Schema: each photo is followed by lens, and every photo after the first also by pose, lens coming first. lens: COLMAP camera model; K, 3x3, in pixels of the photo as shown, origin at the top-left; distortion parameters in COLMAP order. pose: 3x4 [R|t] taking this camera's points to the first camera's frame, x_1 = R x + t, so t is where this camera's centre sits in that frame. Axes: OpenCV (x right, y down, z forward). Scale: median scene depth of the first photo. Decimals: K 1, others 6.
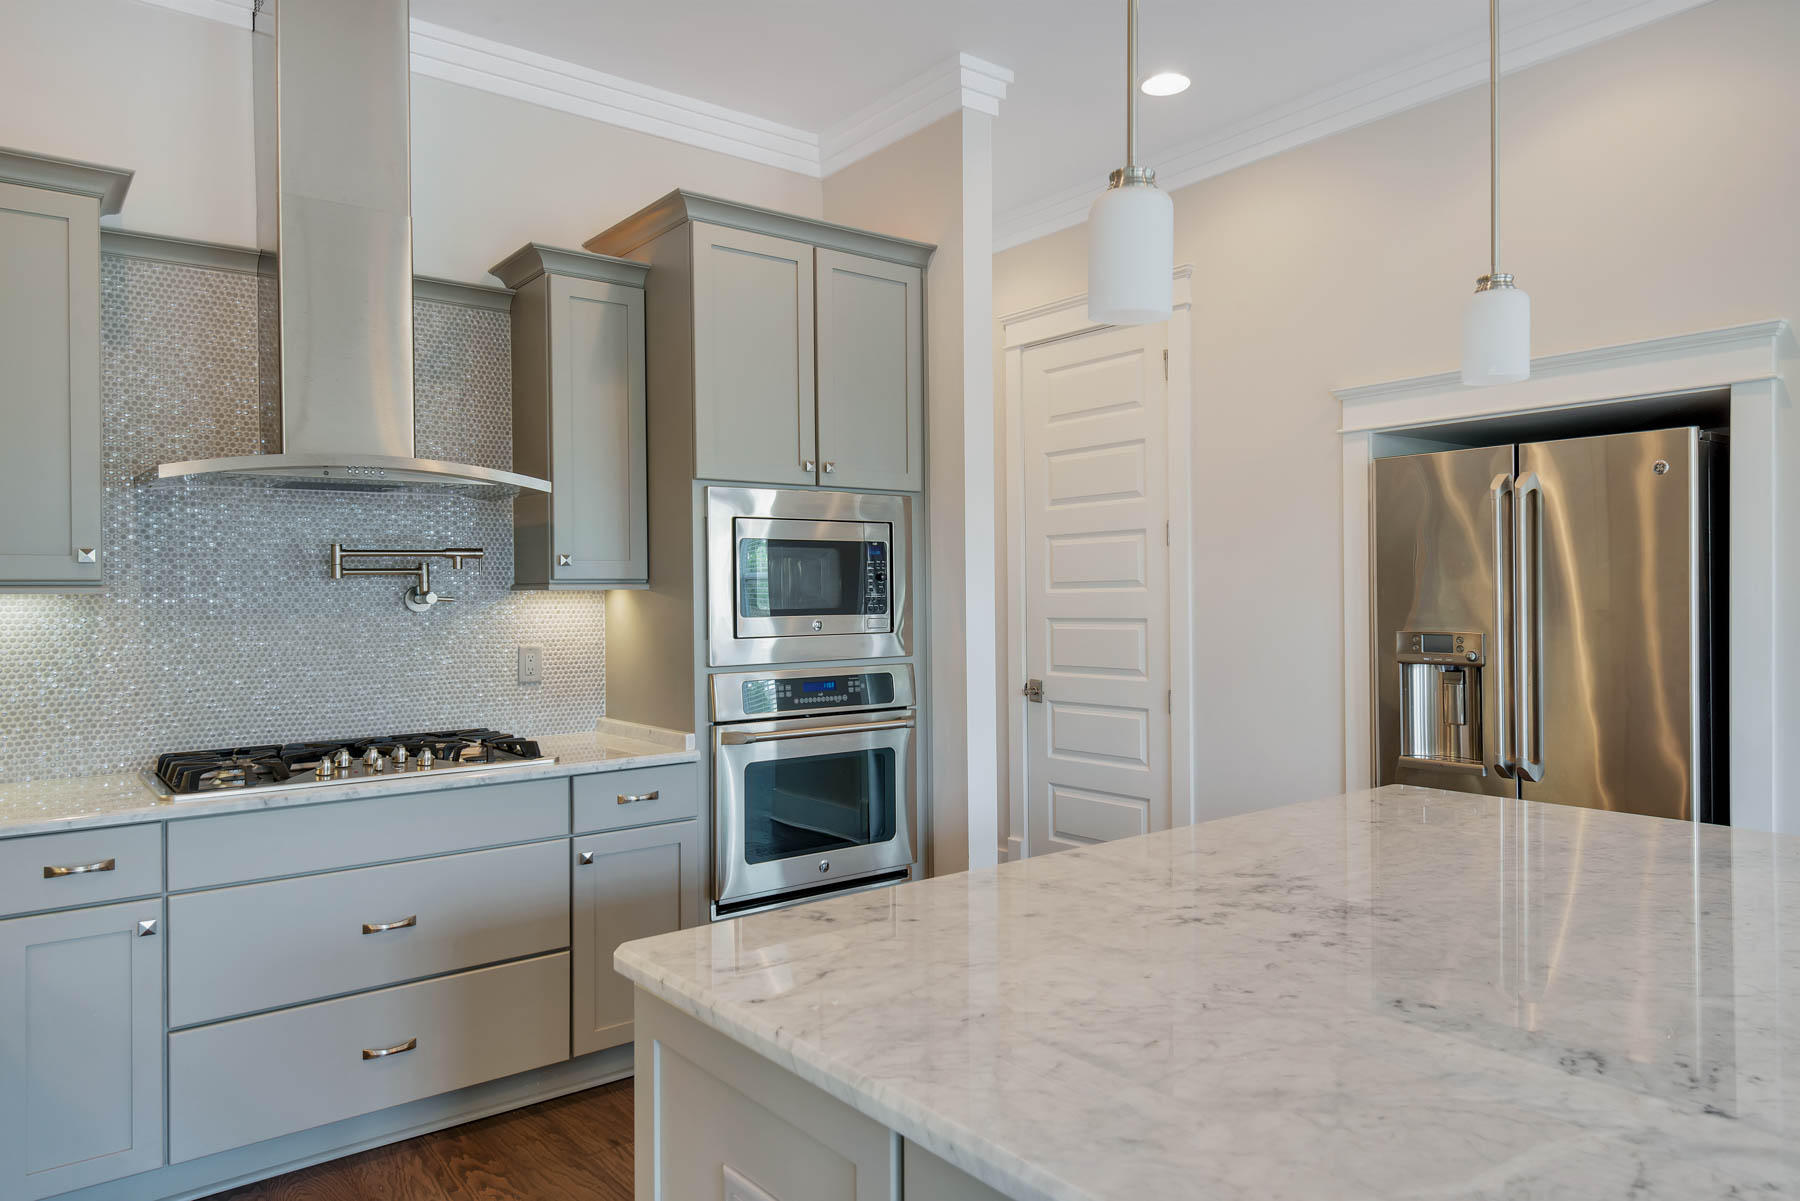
lens RADIAL K [[1189.0, 0, 899.3], [0, 1189.0, 604.4], [0, 0, 1]] dist [0.007079, -0.006284]
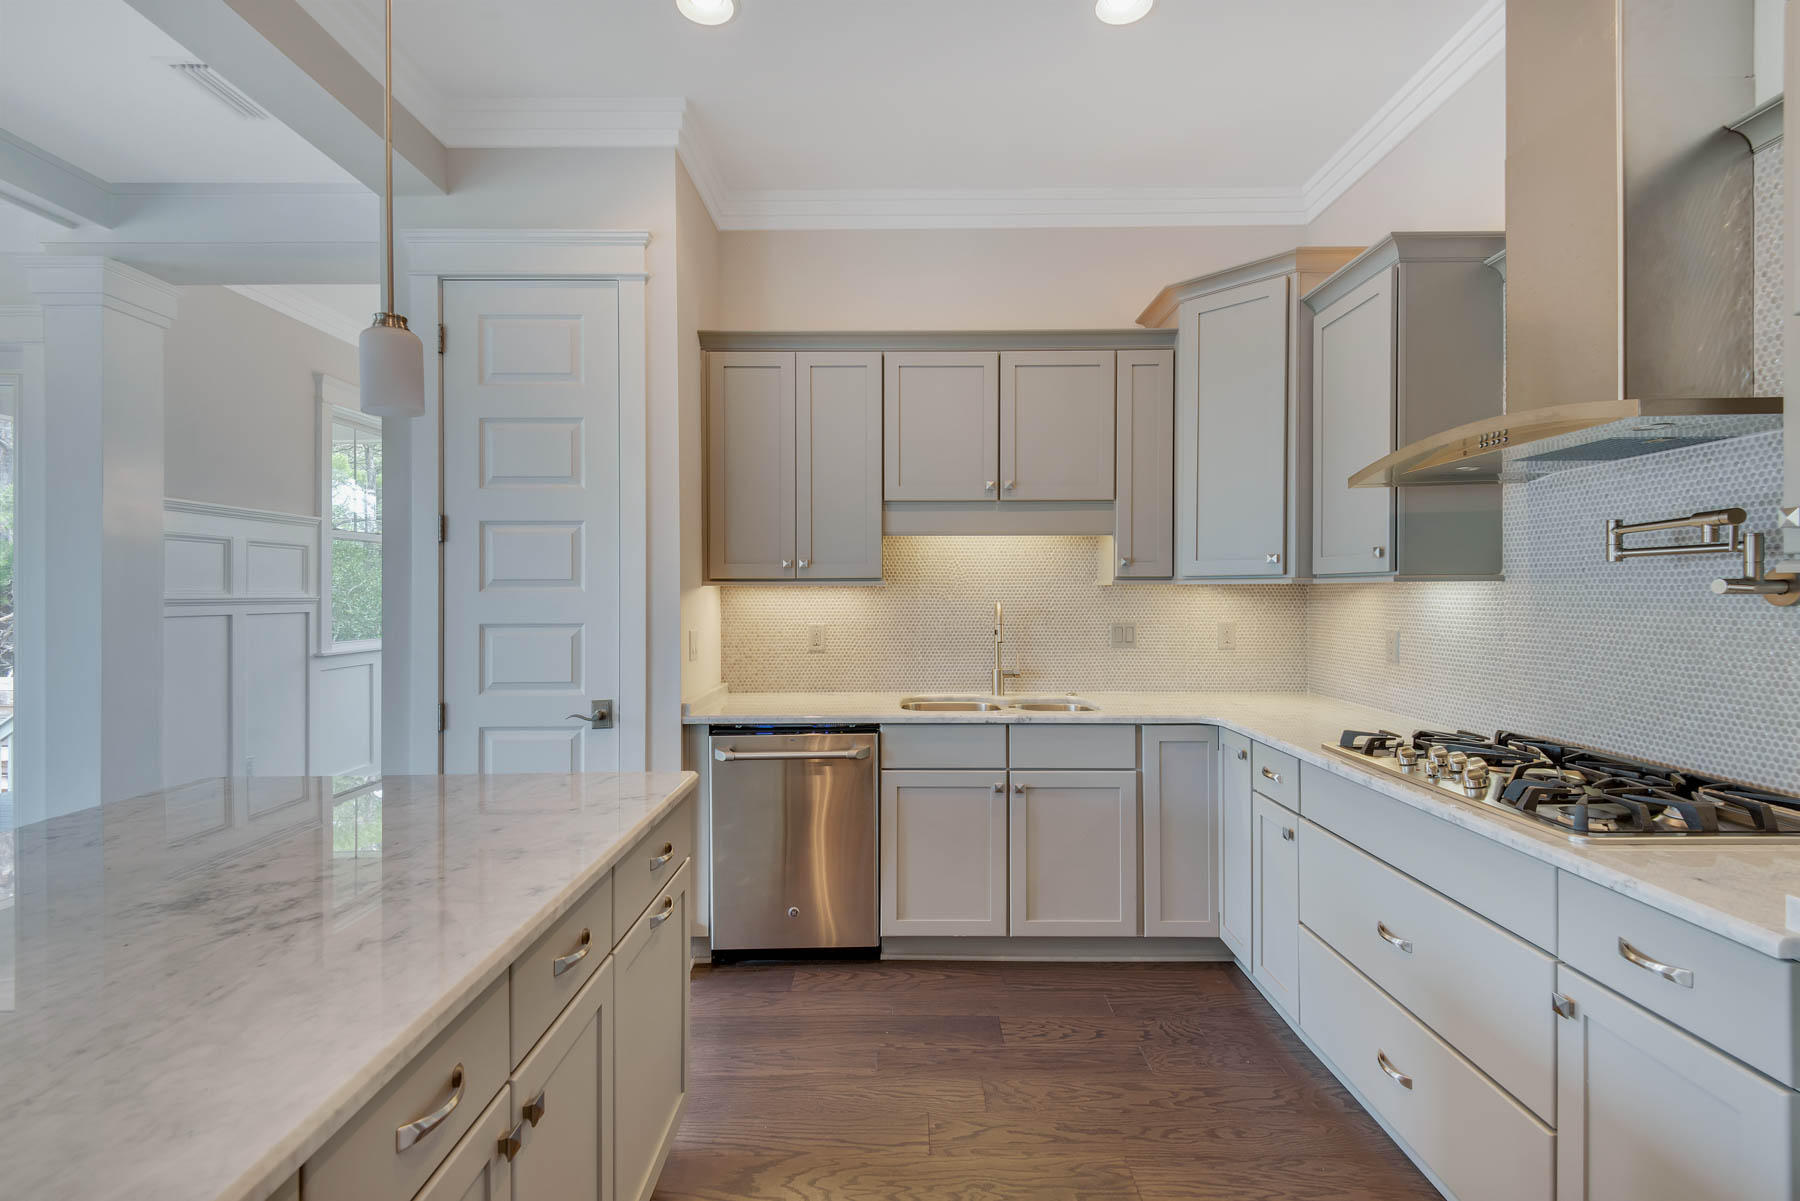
lens RADIAL K [[823.1, 0, 899.5], [0, 823.1, 593.6], [0, 0, 1]] dist [0.000659, -0.005399]
pose [[-0.613811, 0.015070, -0.789309, 0.261128], [0.002582, 0.999851, 0.017081, -0.010255], [0.789449, 0.008446, -0.613758, 0.898412]]
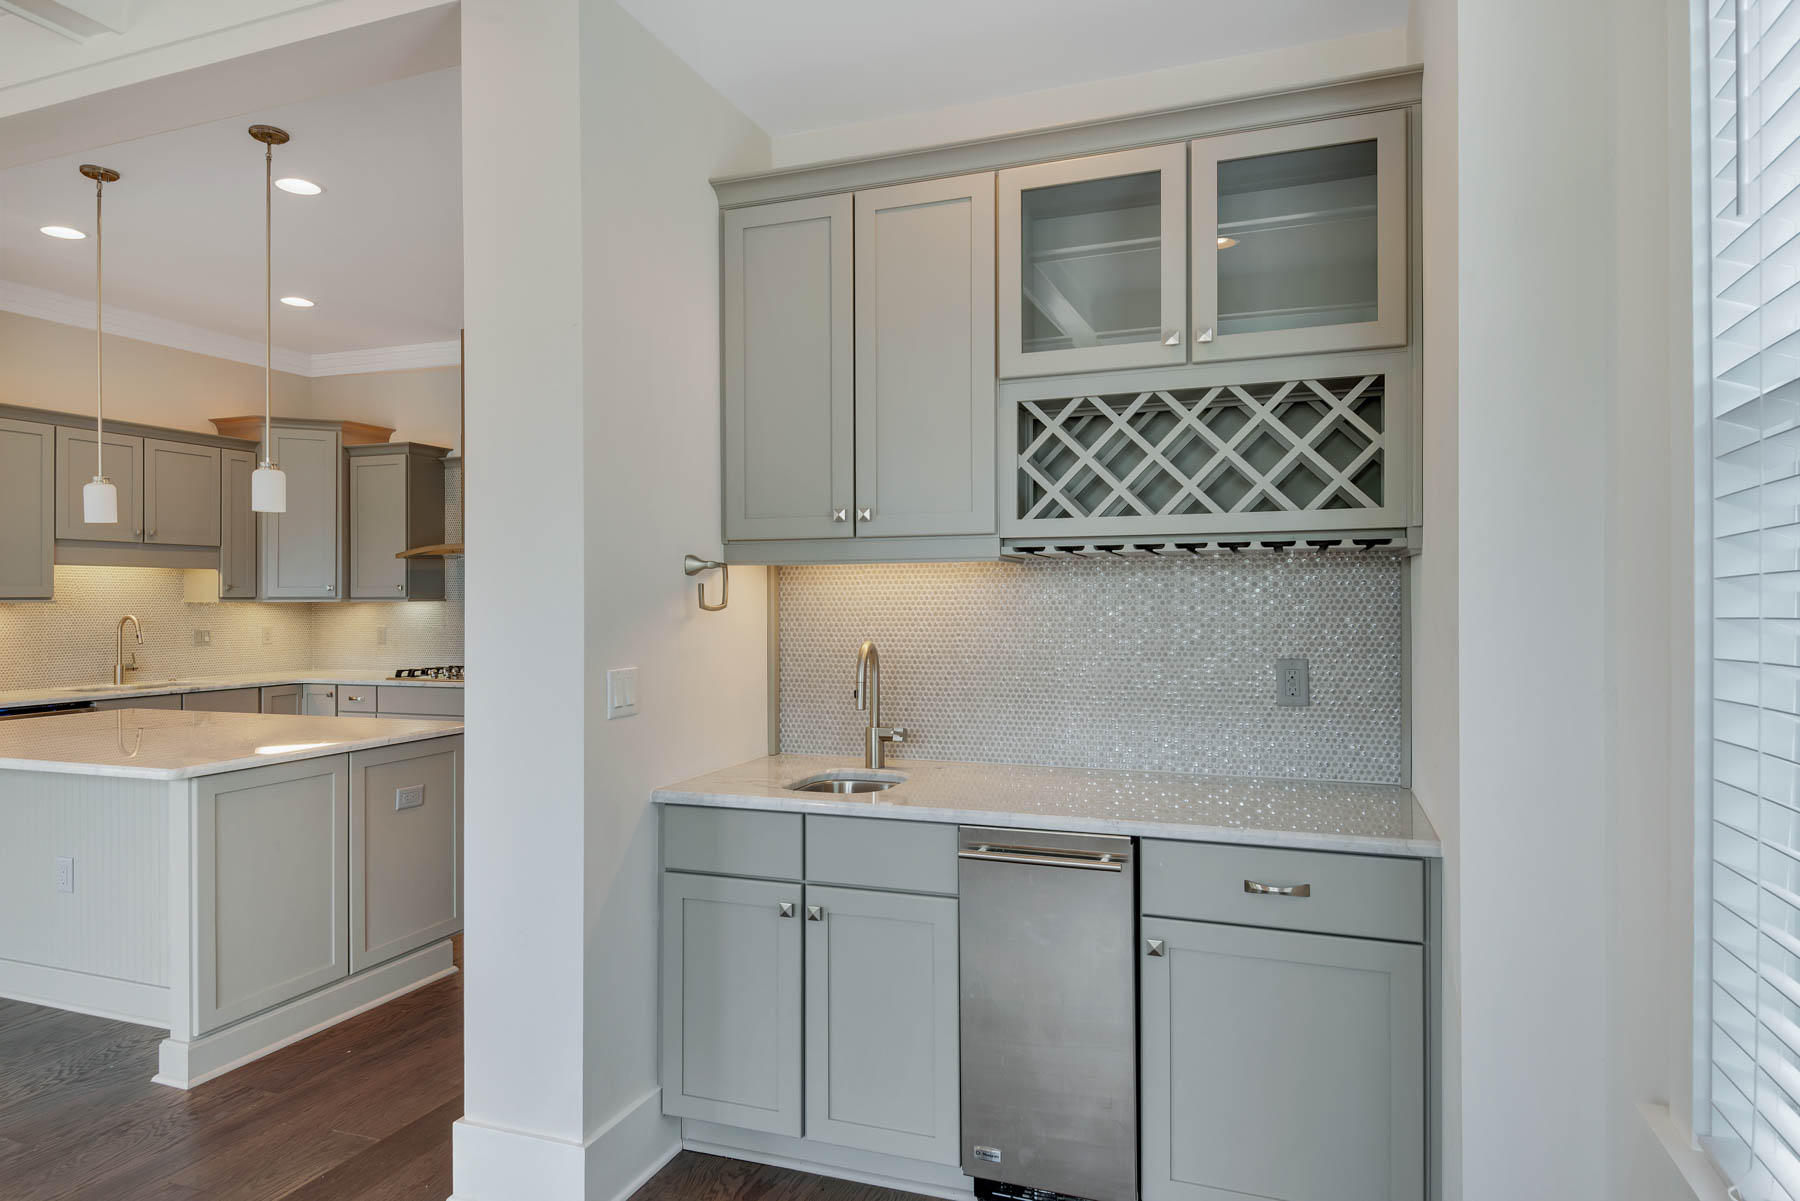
lens RADIAL K [[1046.1, 0, 920.7], [0, 1046.1, 622.7], [0, 0, 1]] dist [-0.021119, -0.002367]
pose [[0.547631, 0.025647, -0.836327, 1.526198], [-0.009223, 0.999654, 0.024616, -0.023849], [0.836669, -0.005768, 0.547678, 0.550926]]
